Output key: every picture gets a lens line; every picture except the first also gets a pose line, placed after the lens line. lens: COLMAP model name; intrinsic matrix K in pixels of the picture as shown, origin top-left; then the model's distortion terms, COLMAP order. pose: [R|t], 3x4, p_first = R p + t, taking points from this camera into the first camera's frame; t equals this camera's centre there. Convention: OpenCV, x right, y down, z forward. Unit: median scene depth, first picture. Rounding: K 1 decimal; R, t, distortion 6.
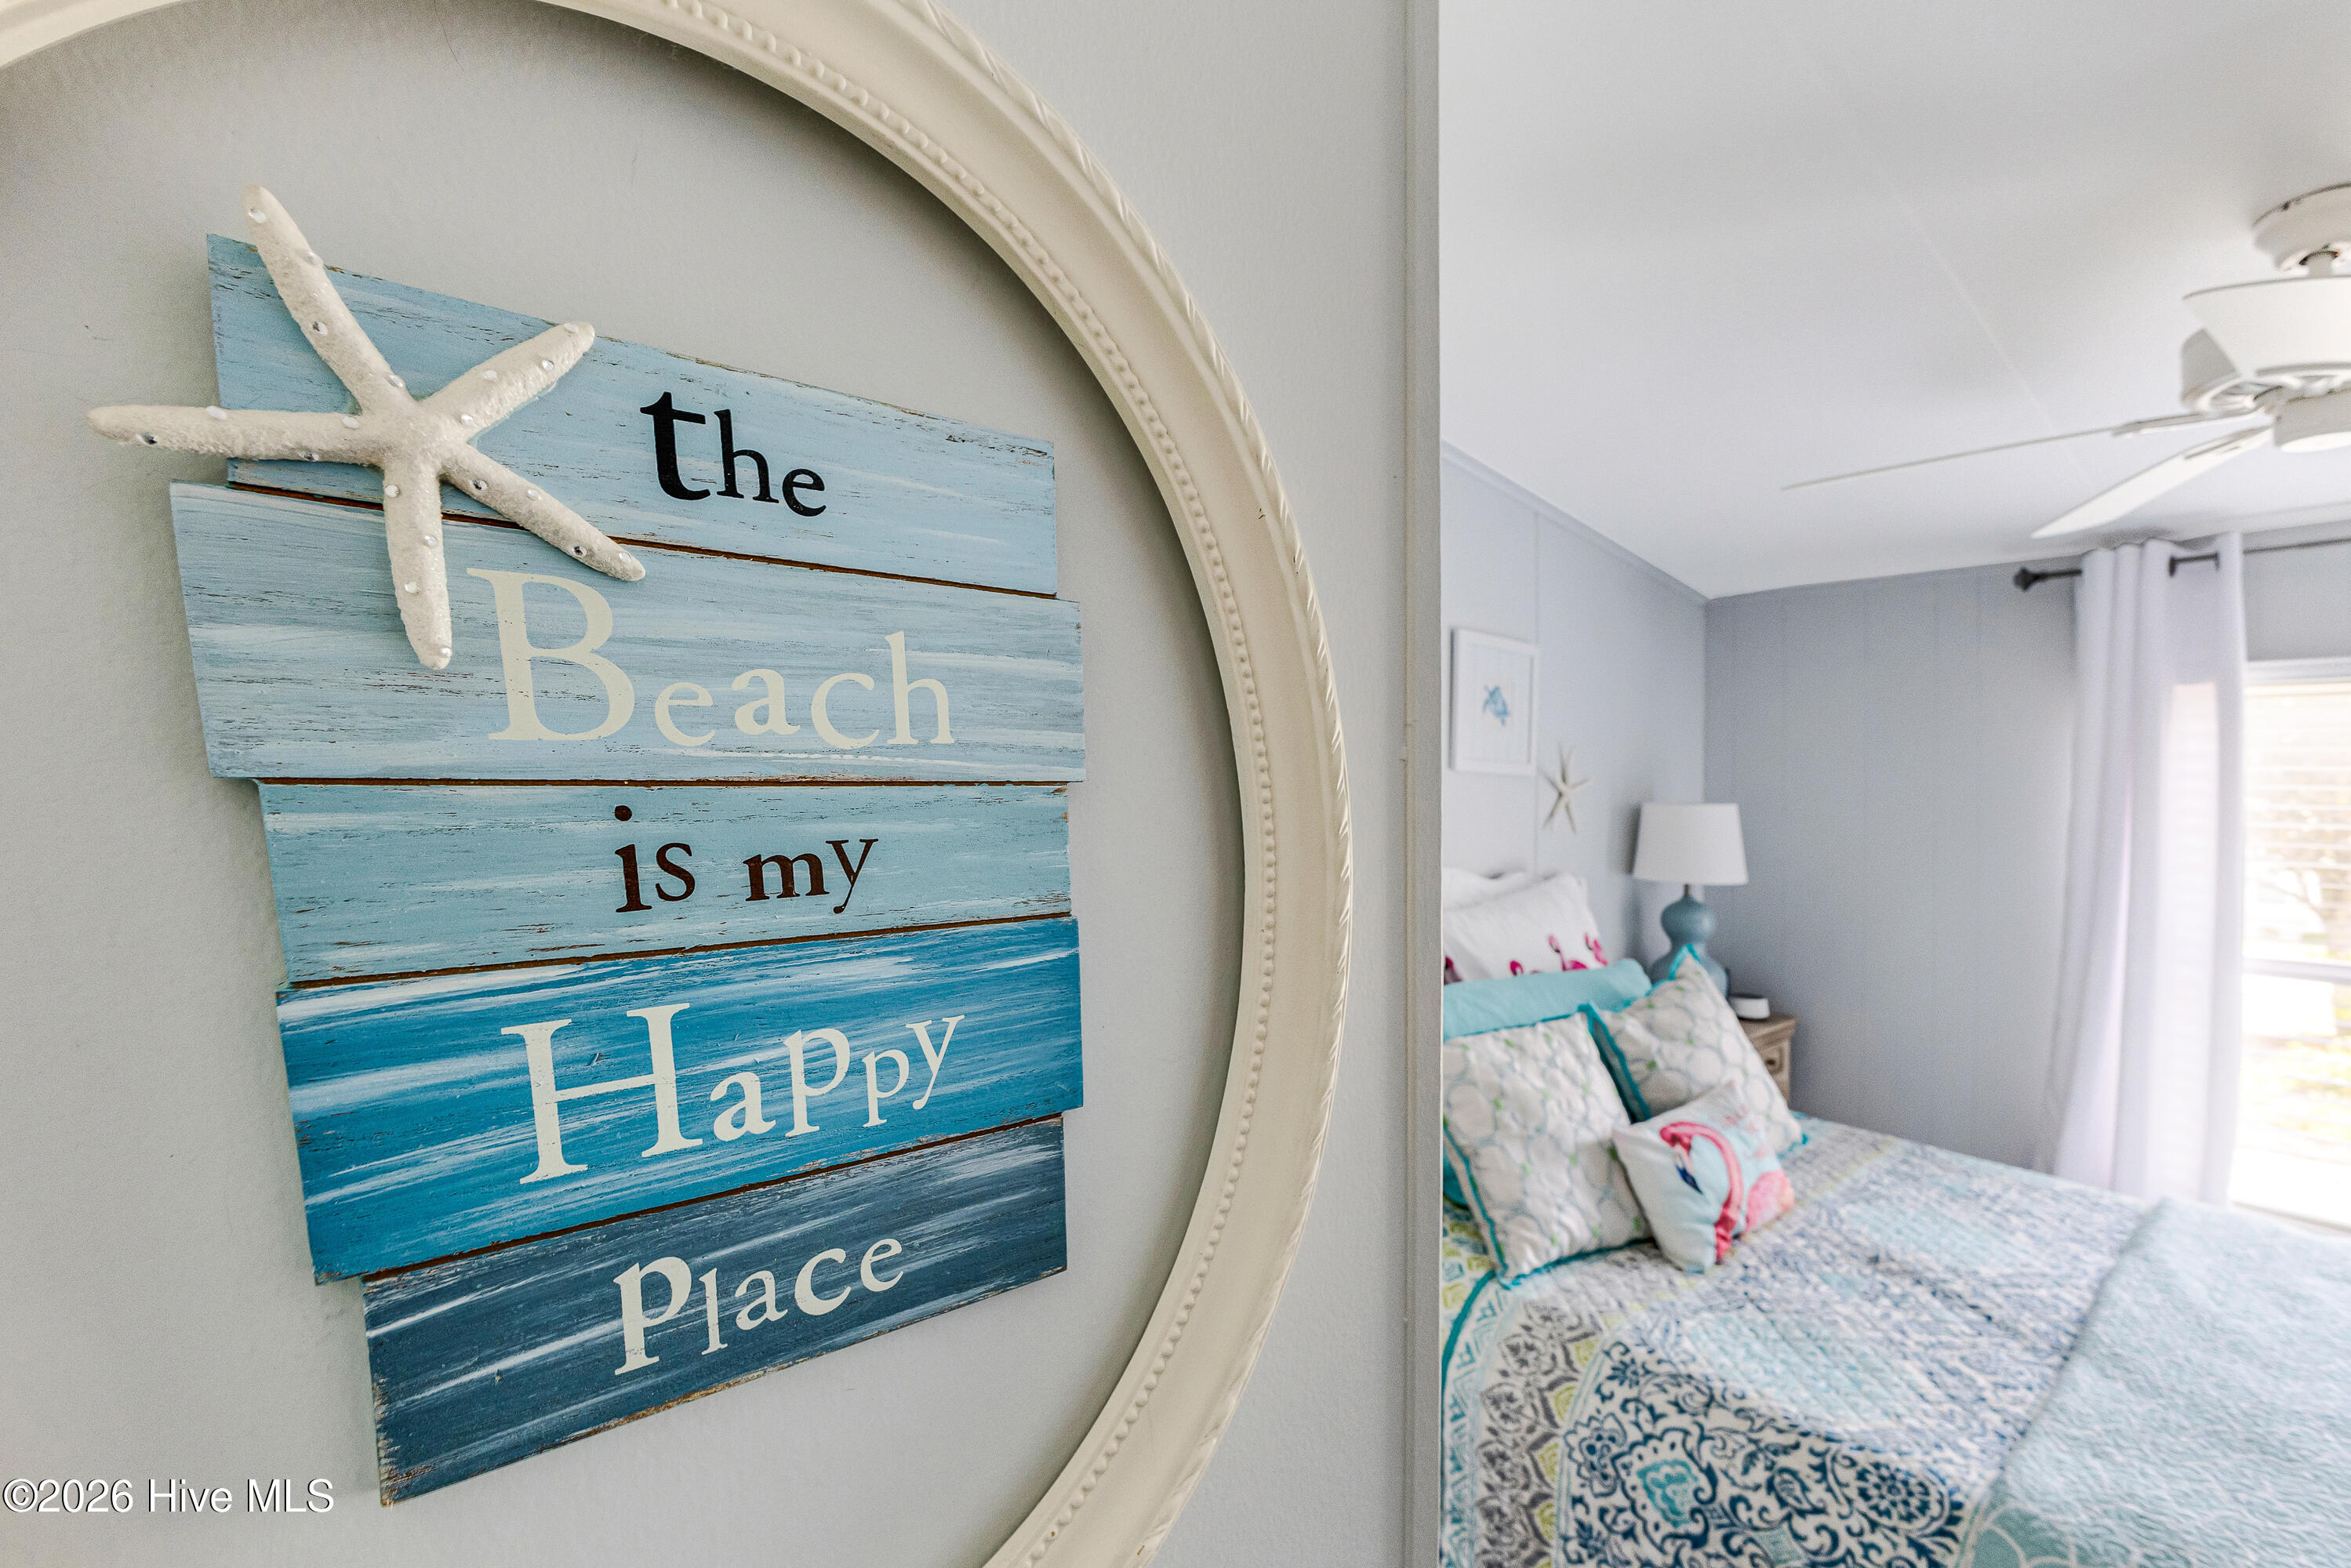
lens RADIAL K [[1032.4, 0, 1138.2], [0, 1032.4, 782.8], [0, 0, 1]] dist [0.000458, -0.000112]
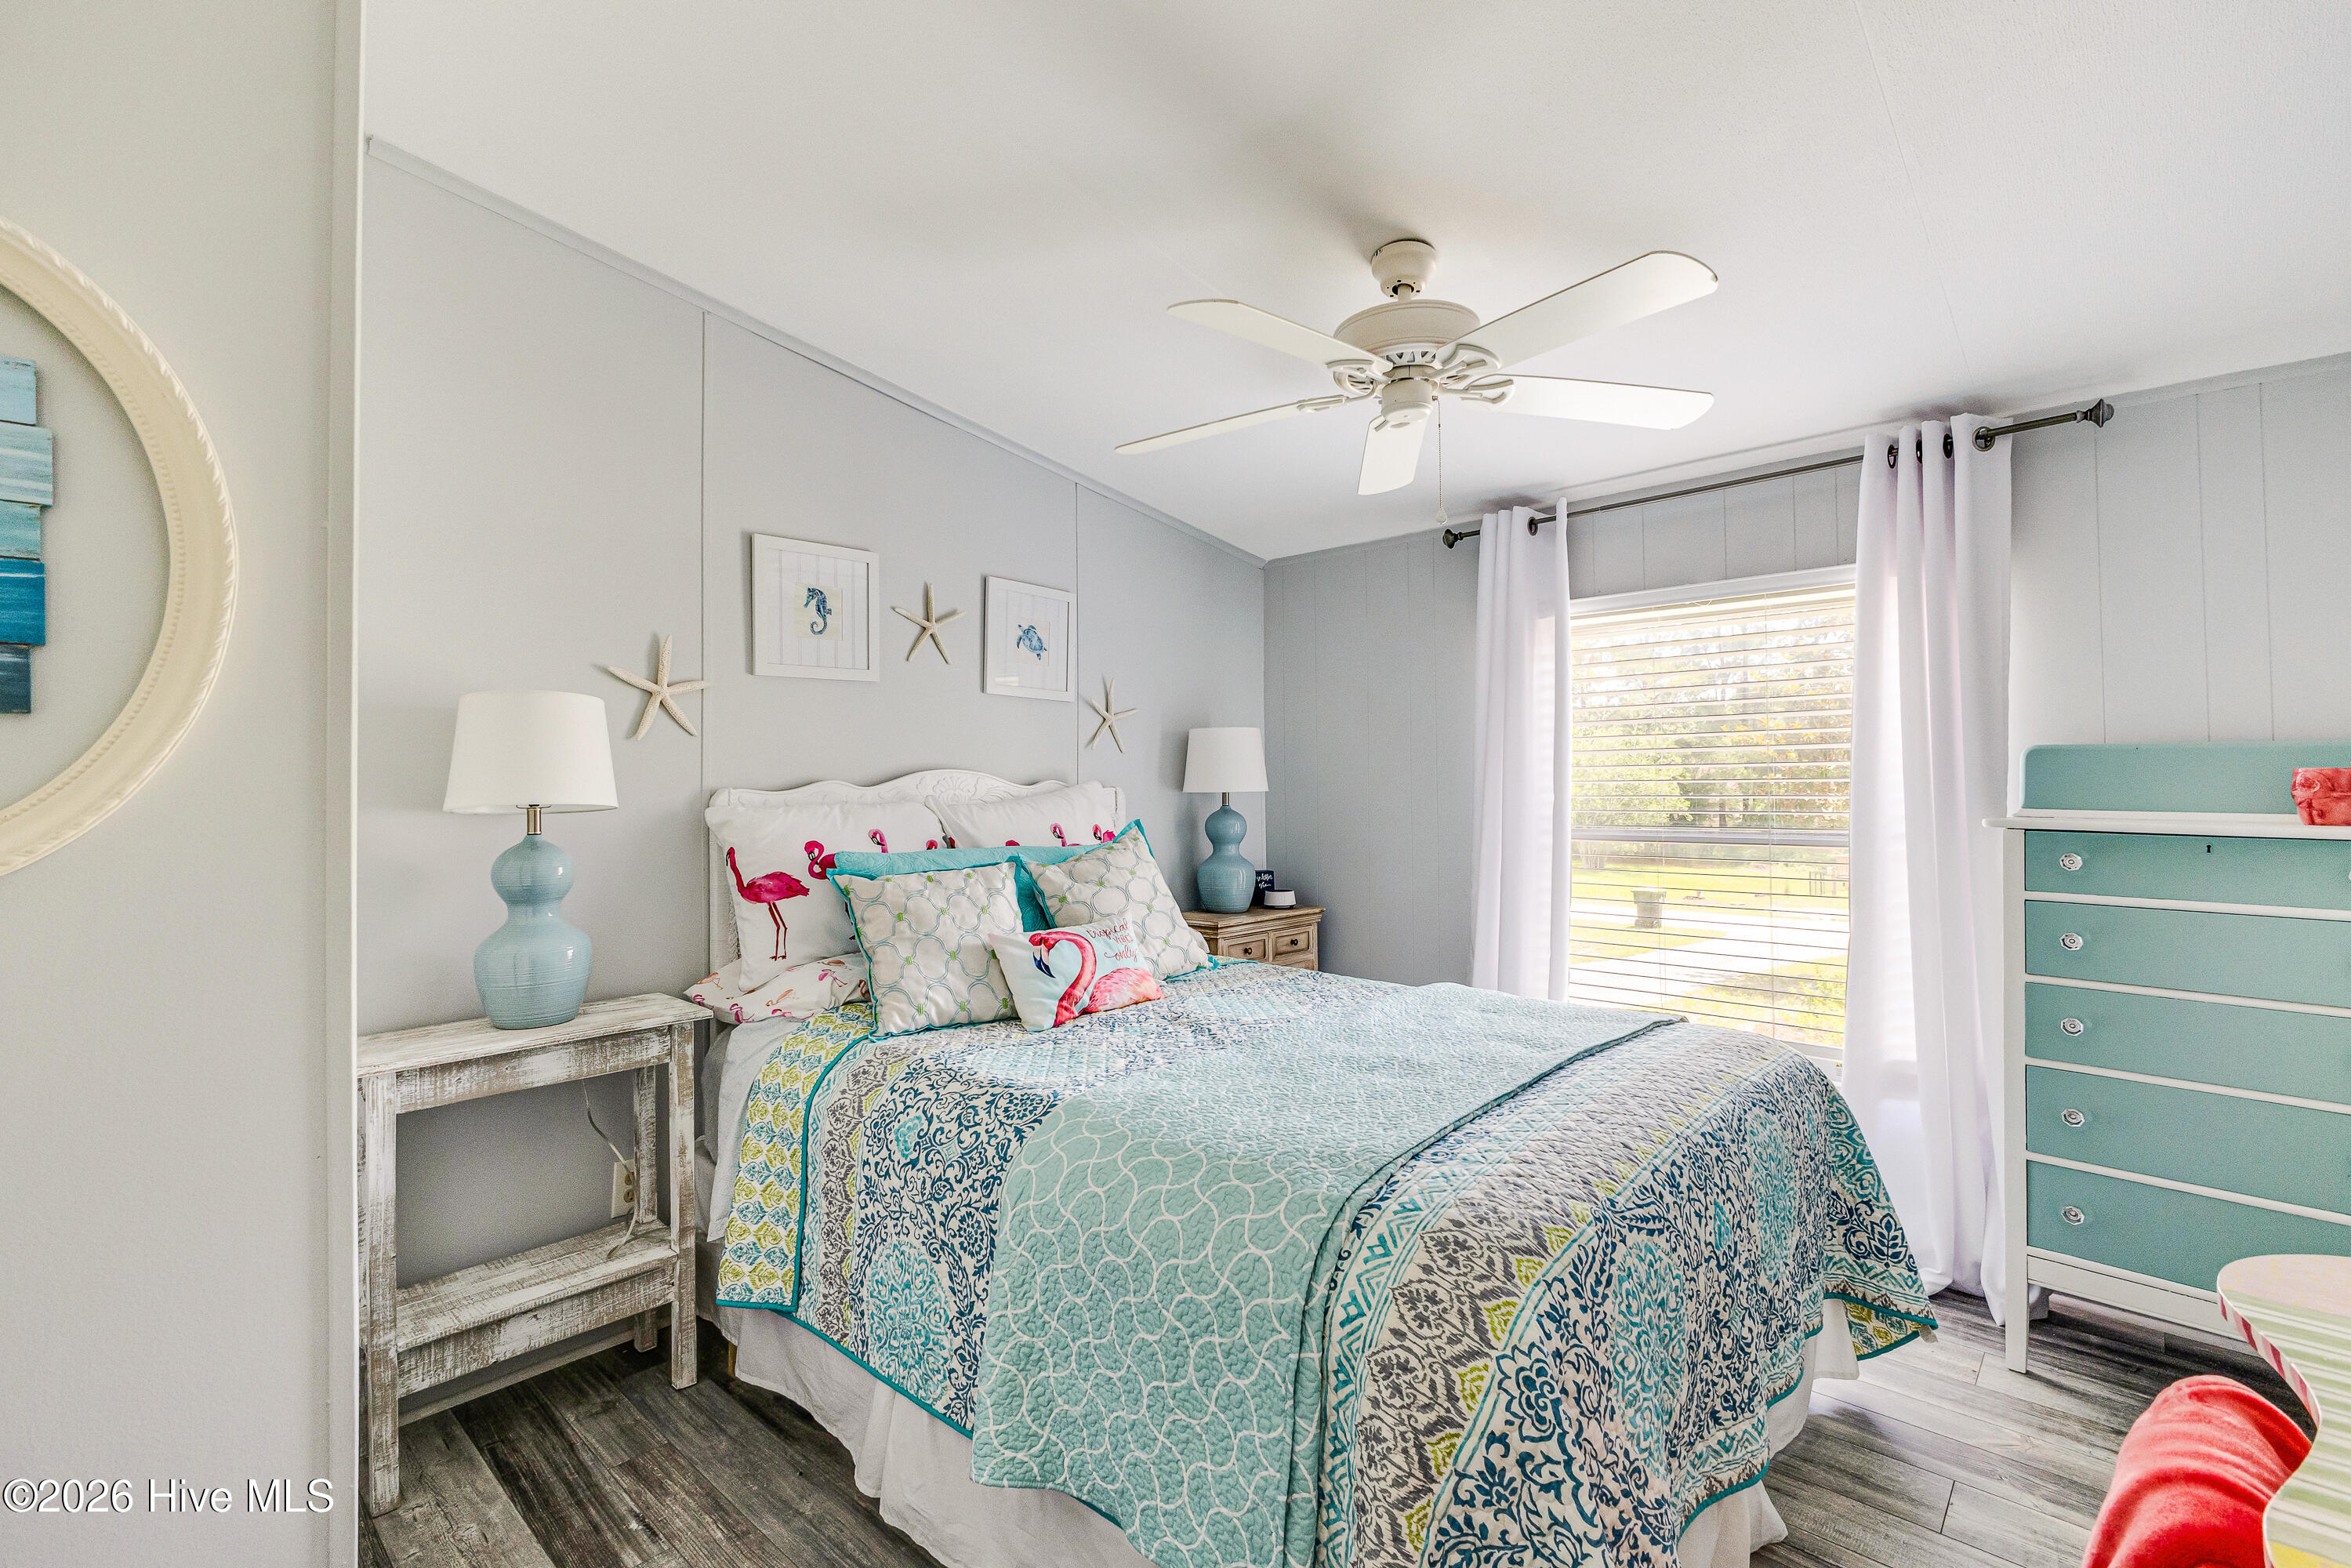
lens RADIAL K [[1103.9, 0, 1175.4], [0, 1103.9, 769.9], [0, 0, 1]] dist [-0.000483, -0.000236]
pose [[0.992323, -0.020883, 0.121899, 0.536065], [0.025468, 0.999021, -0.036172, 0.188516], [-0.121025, 0.038999, 0.991883, -0.428752]]
